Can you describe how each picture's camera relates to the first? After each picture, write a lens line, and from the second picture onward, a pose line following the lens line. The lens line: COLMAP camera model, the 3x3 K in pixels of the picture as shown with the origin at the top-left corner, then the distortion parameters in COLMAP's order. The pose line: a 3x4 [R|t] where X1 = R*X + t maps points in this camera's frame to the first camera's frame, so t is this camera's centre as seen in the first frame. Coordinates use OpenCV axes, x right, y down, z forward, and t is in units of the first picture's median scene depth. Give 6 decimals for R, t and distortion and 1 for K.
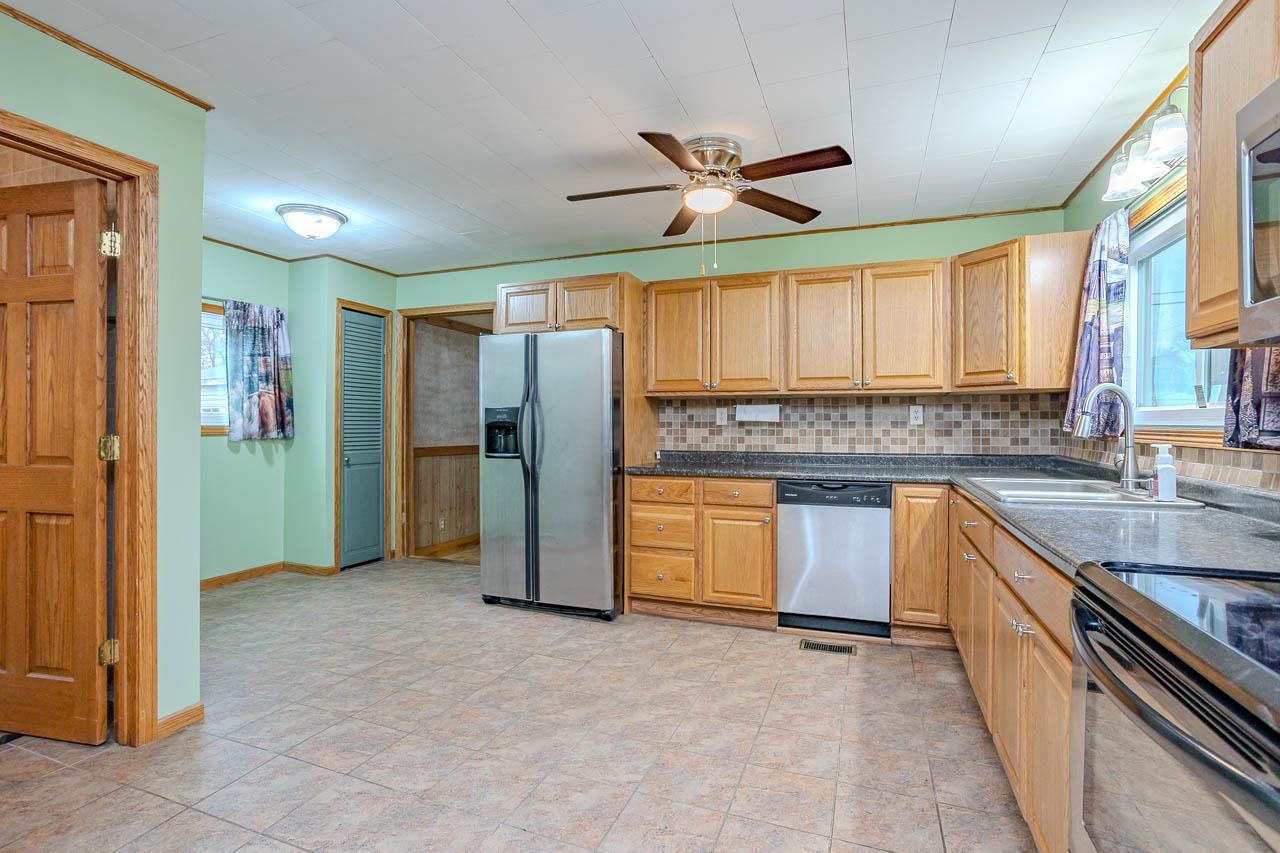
lens RADIAL K [[618.4, 0, 638.8], [0, 618.4, 426.2], [0, 0, 1]] dist [-0.033066, 0.020100]
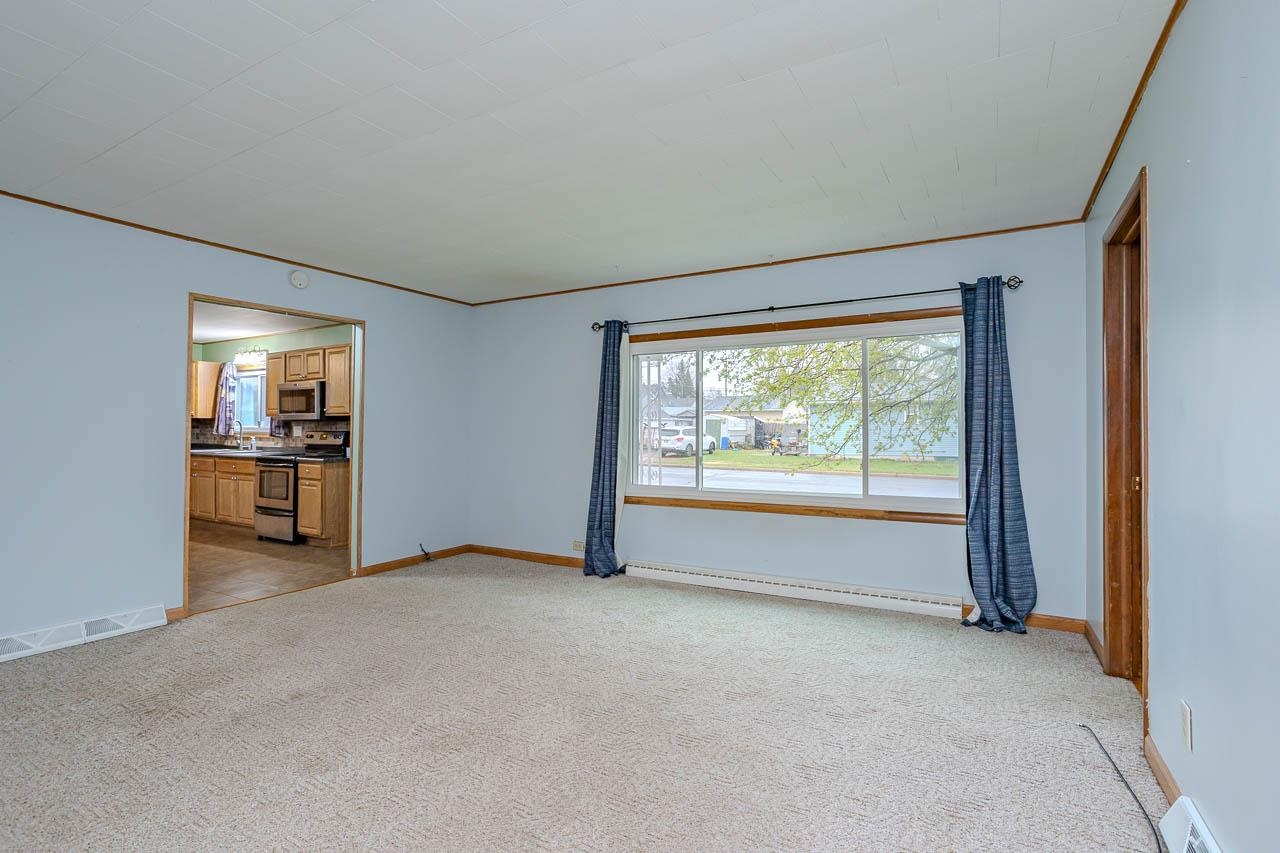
lens RADIAL K [[618.4, 0, 640.1], [0, 618.4, 429.6], [0, 0, 1]] dist [-0.033066, 0.020100]
pose [[0.175031, 0.002140, 0.984561, -1.348768], [-0.003269, 0.999993, -0.001592, -0.009782], [-0.984557, -0.002940, 0.175037, -1.117774]]
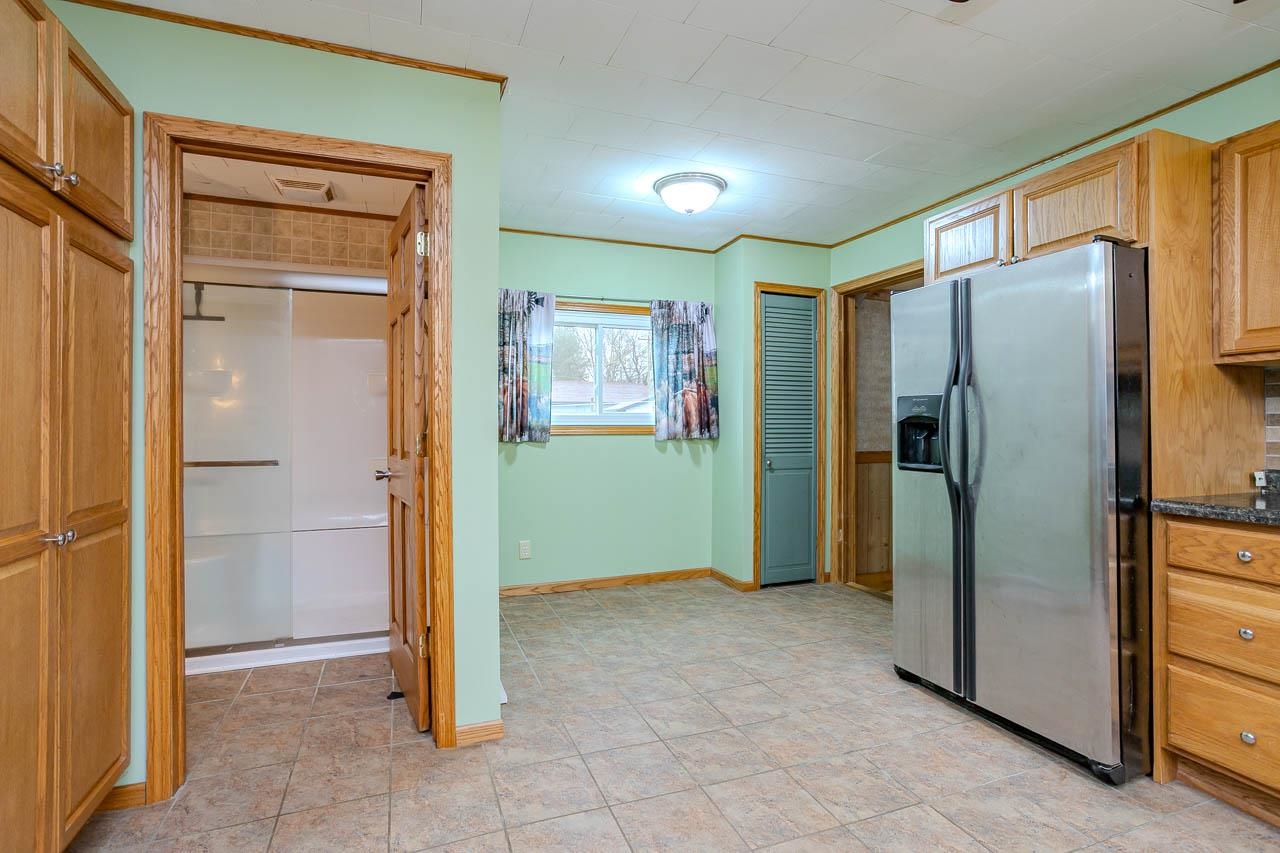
lens RADIAL K [[618.4, 0, 633.5], [0, 618.4, 423.5], [0, 0, 1]] dist [-0.033066, 0.020100]
pose [[0.664979, -0.006633, -0.746832, 0.072900], [0.001686, 0.999971, -0.007381, 0.004482], [0.746860, 0.003649, 0.664971, 0.324339]]
